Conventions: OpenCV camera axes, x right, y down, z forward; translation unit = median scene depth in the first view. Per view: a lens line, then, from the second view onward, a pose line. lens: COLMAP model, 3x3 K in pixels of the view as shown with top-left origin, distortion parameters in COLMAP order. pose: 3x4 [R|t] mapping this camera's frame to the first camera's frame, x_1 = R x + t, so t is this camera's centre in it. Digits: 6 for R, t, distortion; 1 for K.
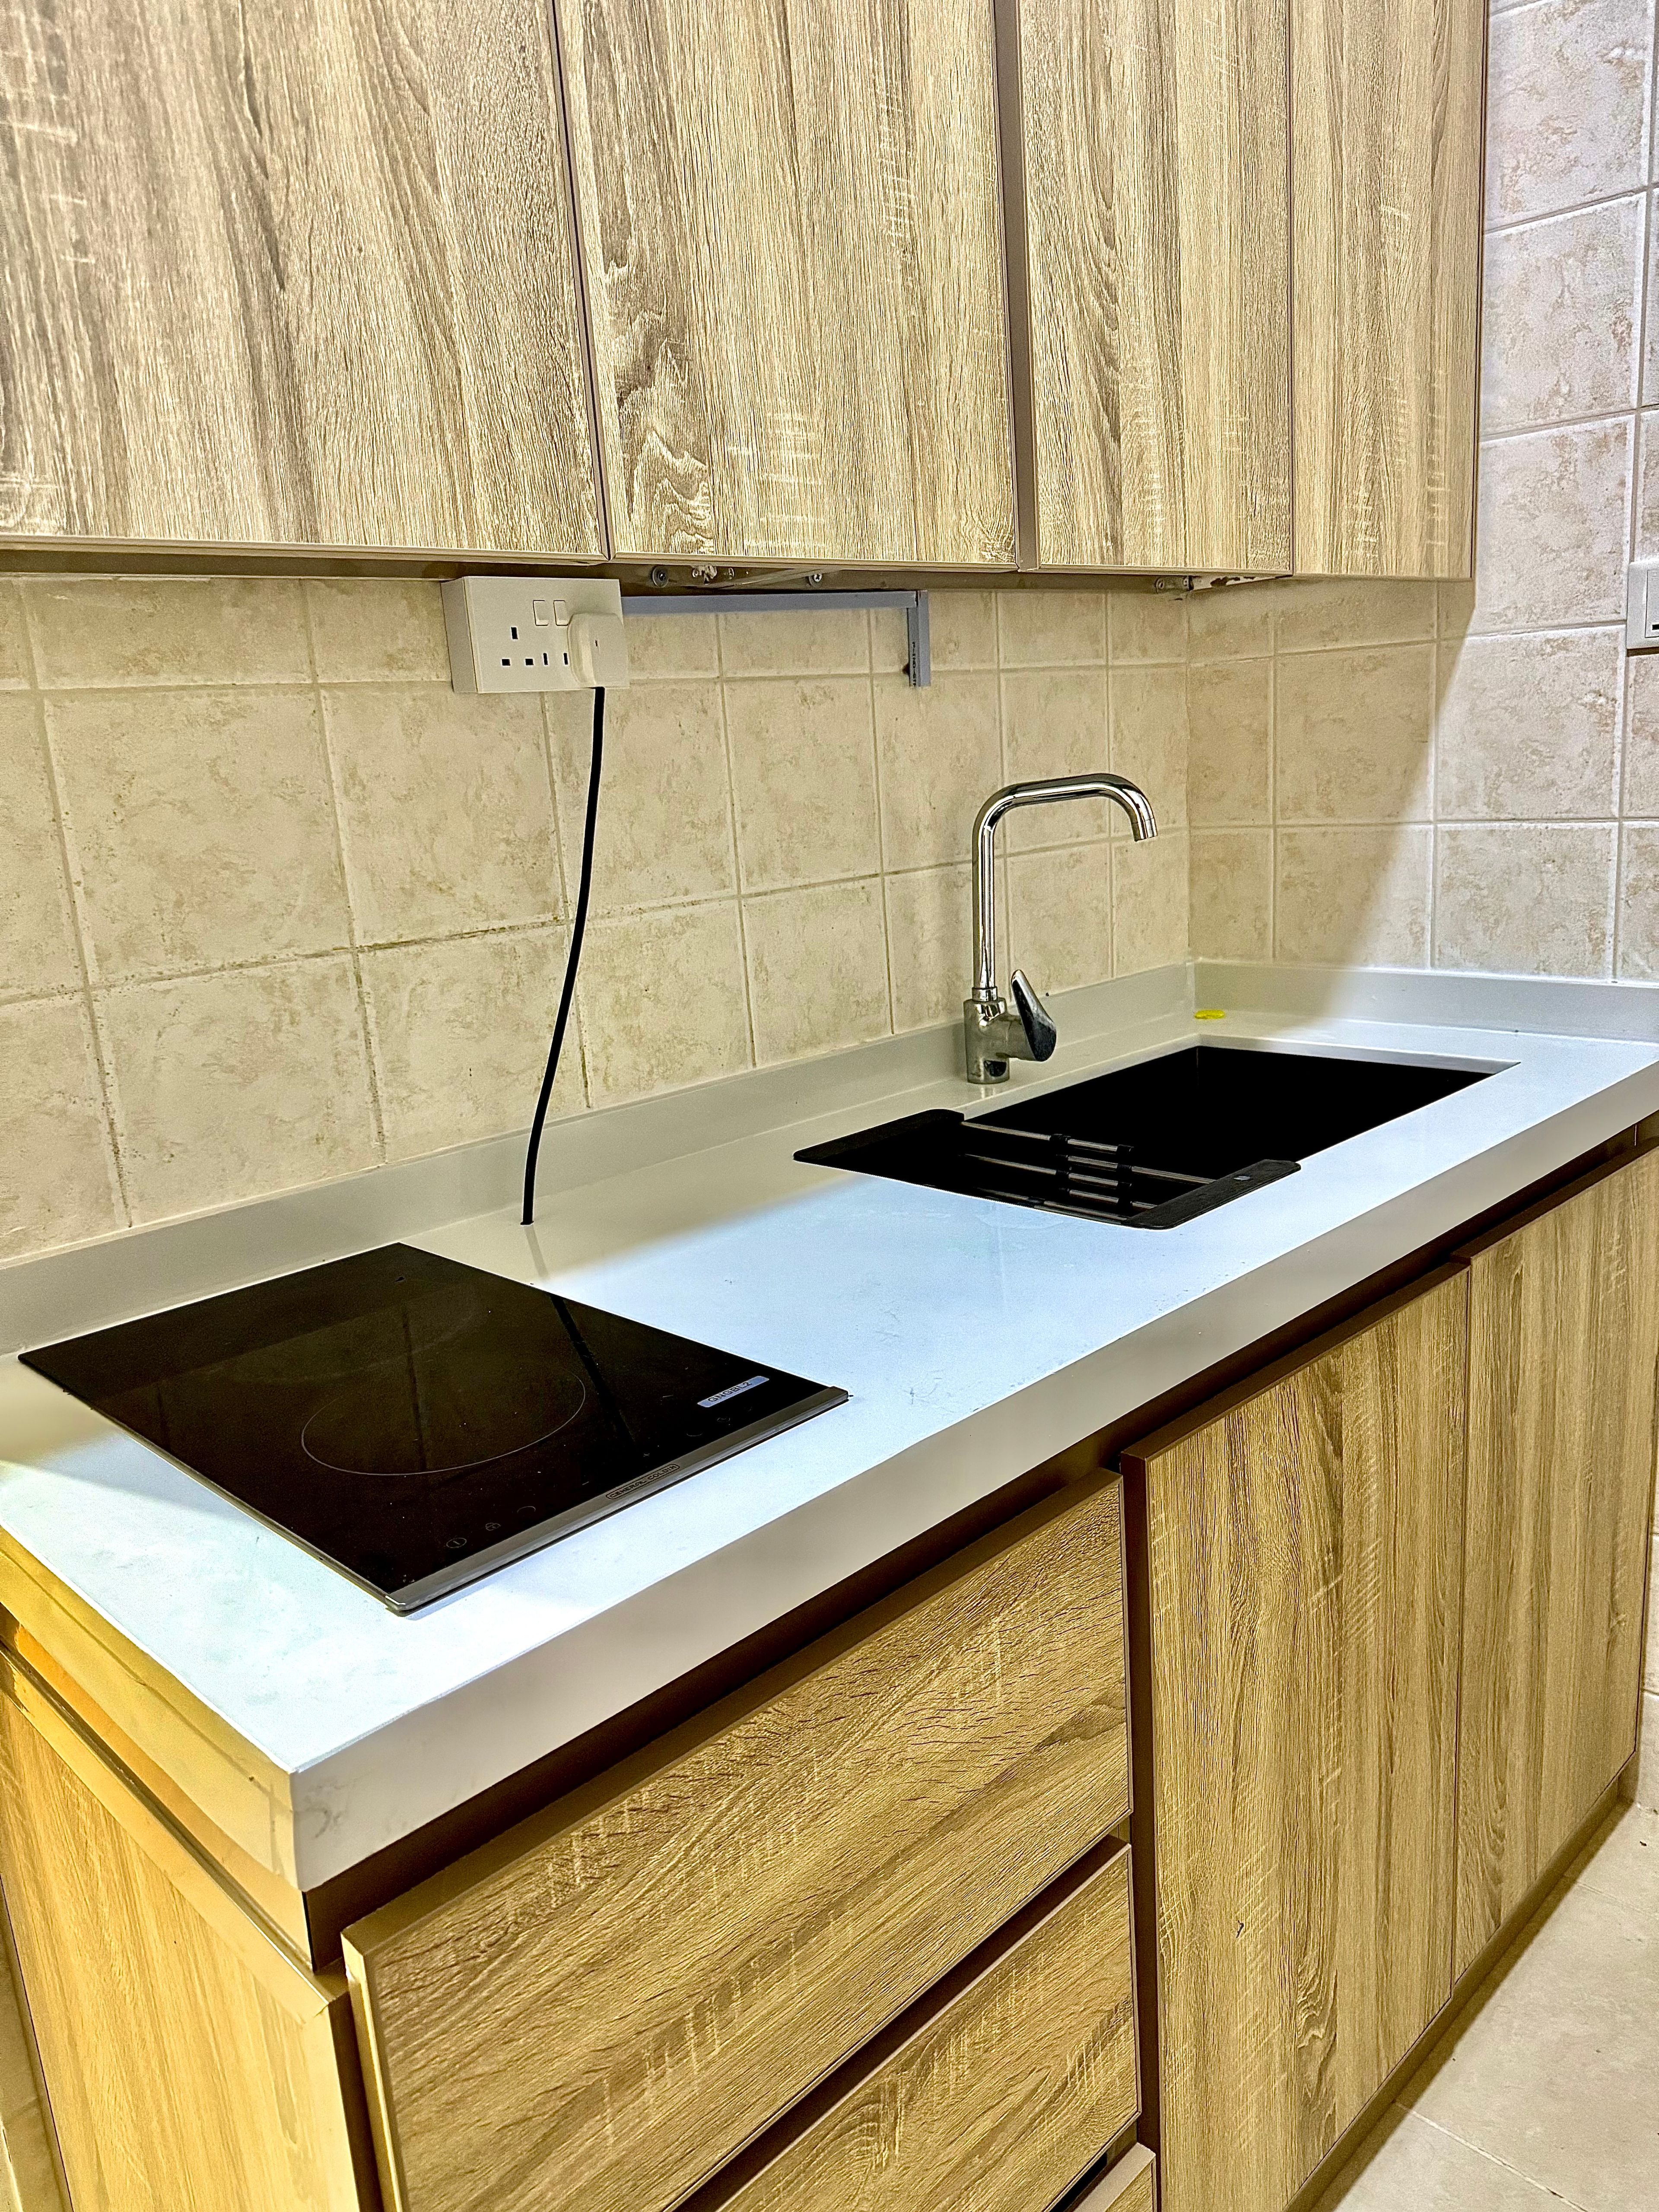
lens RADIAL K [[1550.6, 0, 829.5], [0, 1550.6, 1106.0], [0, 0, 1]] dist [0.110839, -0.181405]
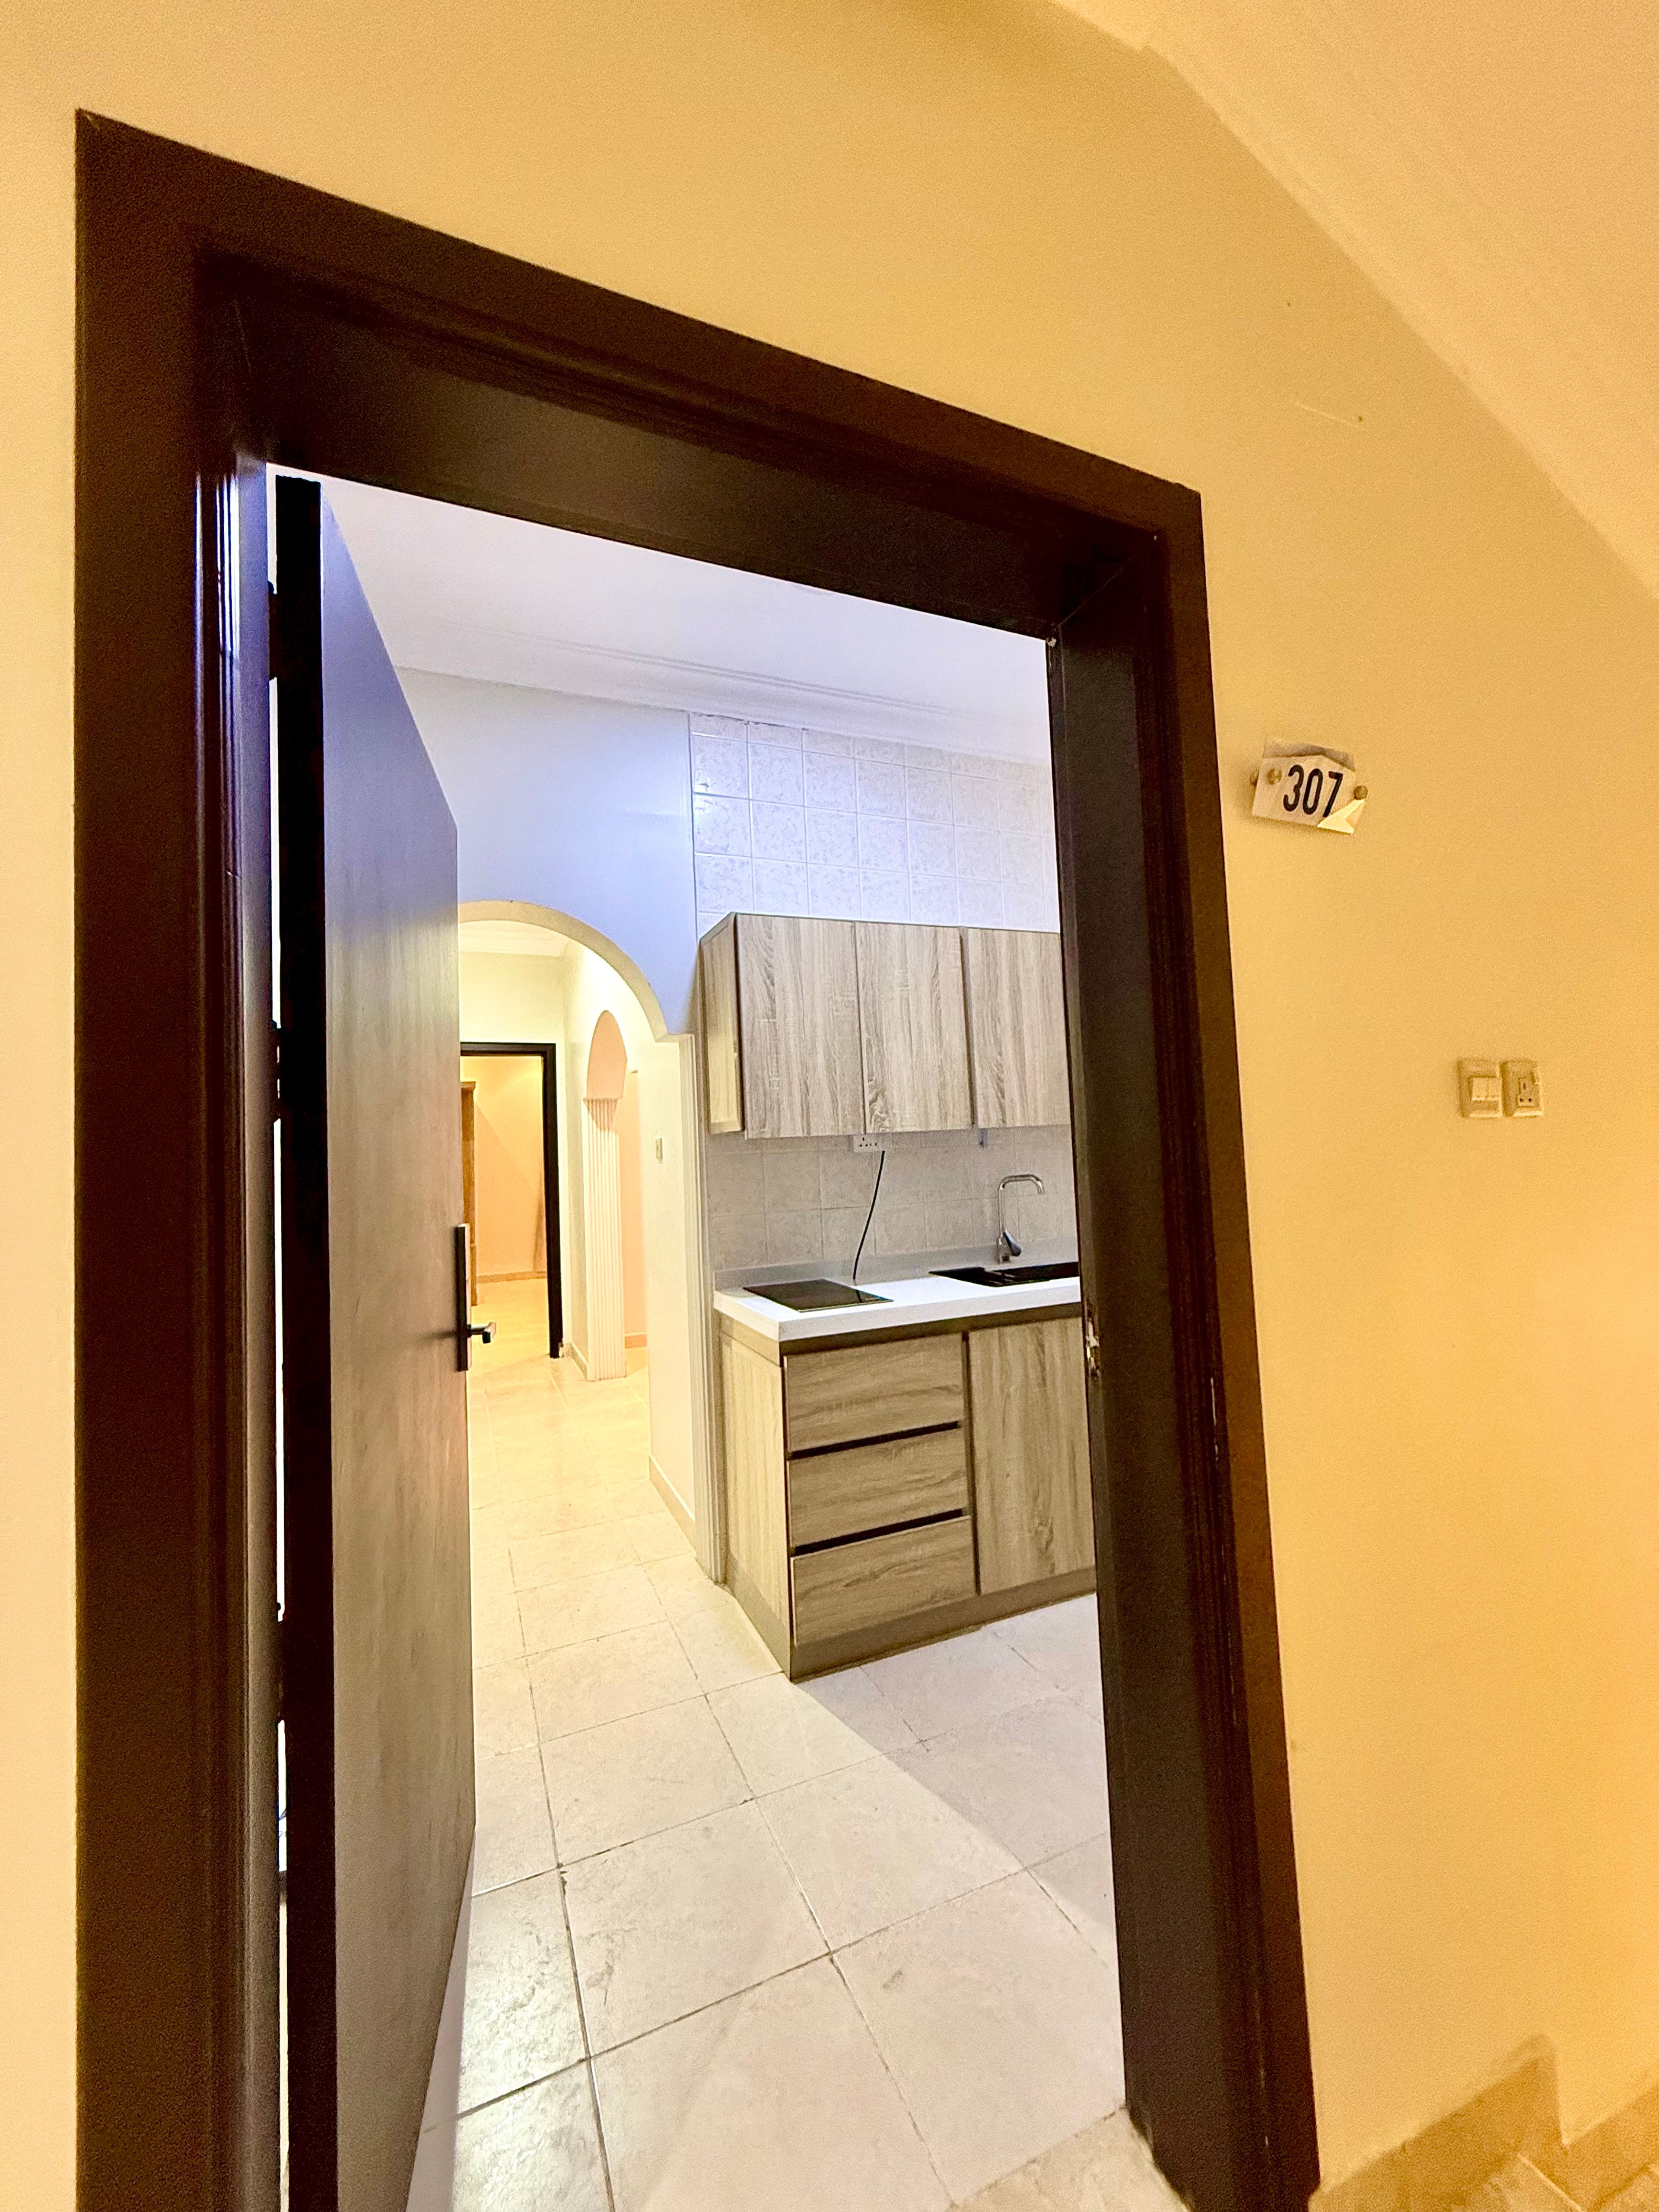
lens RADIAL K [[875.5, 0, 829.5], [0, 875.5, 1106.0], [0, 0, 1]] dist [-0.005230, 0.000133]
pose [[0.932587, 0.012714, -0.360721, 0.679821], [-0.104036, 0.966434, -0.234906, 0.220754], [0.345627, 0.256599, 0.902607, -1.443621]]
